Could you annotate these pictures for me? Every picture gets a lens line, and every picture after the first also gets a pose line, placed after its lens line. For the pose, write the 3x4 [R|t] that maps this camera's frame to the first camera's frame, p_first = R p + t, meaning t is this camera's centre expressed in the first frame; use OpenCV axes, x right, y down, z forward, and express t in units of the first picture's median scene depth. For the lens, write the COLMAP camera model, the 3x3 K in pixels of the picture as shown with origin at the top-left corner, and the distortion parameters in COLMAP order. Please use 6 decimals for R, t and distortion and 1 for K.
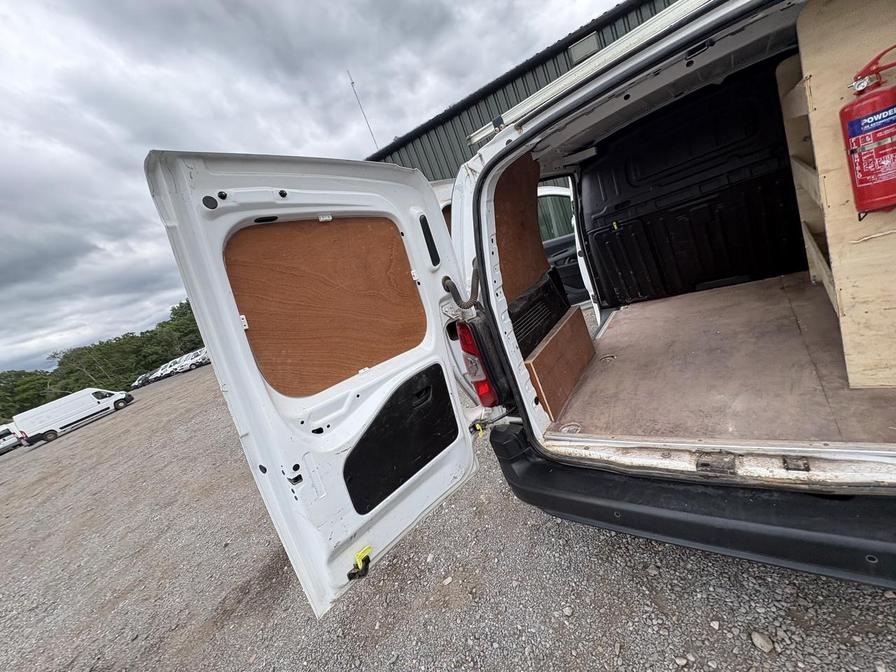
lens RADIAL K [[357.3, 0, 450.3], [0, 357.3, 339.1], [0, 0, 1]] dist [0.000273, 0.000813]
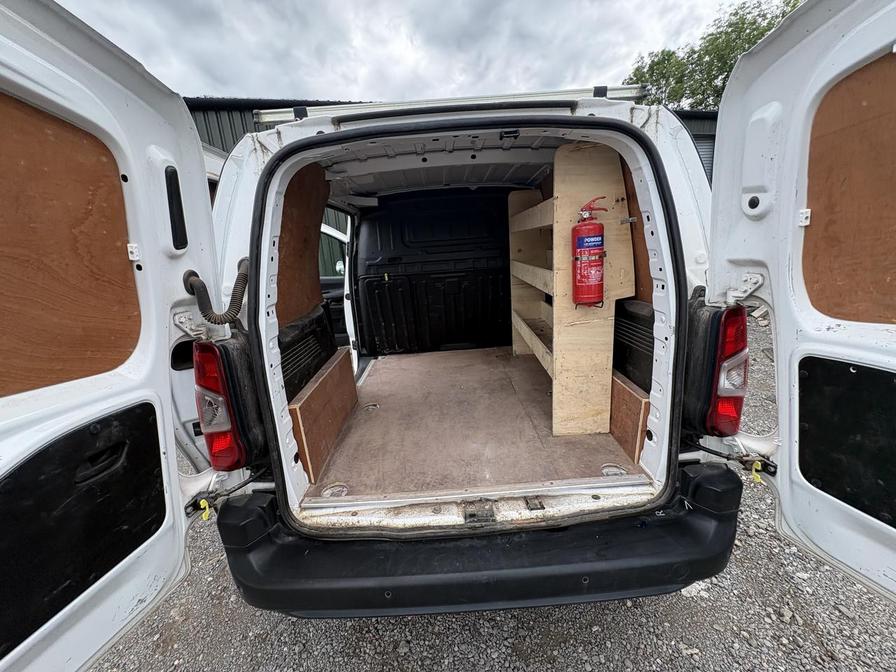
lens RADIAL K [[362.0, 0, 450.2], [0, 362.0, 335.0], [0, 0, 1]] dist [0.005900, -0.000354]
pose [[0.760360, 0.162113, 0.628946, -0.051298], [-0.067722, 0.982860, -0.171463, 0.025182], [-0.645962, 0.087780, 0.758306, 0.182600]]
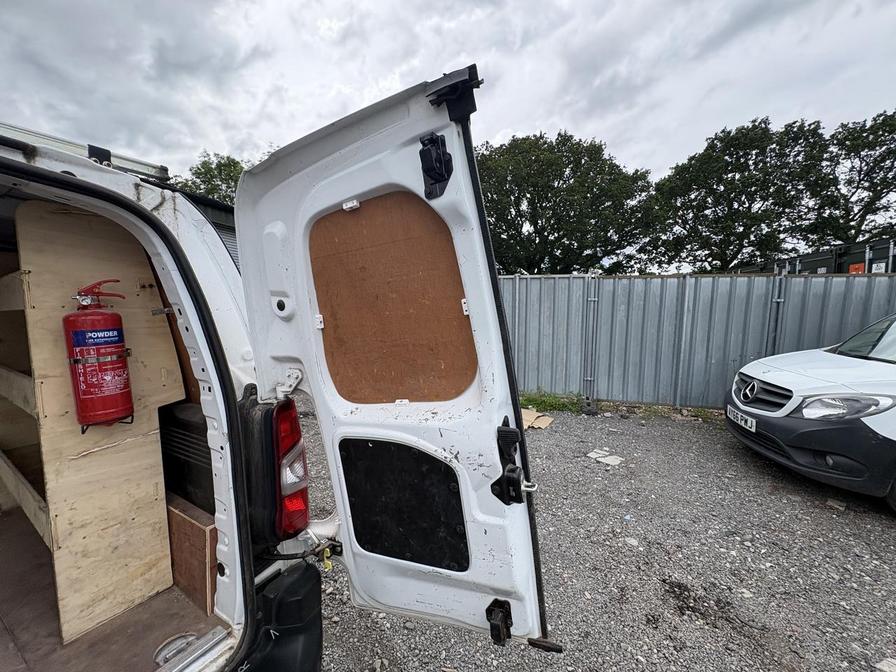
lens RADIAL K [[362.0, 0, 450.2], [0, 362.0, 335.0], [0, 0, 1]] dist [0.005900, -0.000354]
pose [[-0.090526, 0.296696, 0.950671, 0.060857], [0.294844, 0.919781, -0.258980, -0.028535], [-0.951248, 0.256855, -0.170744, 0.131757]]
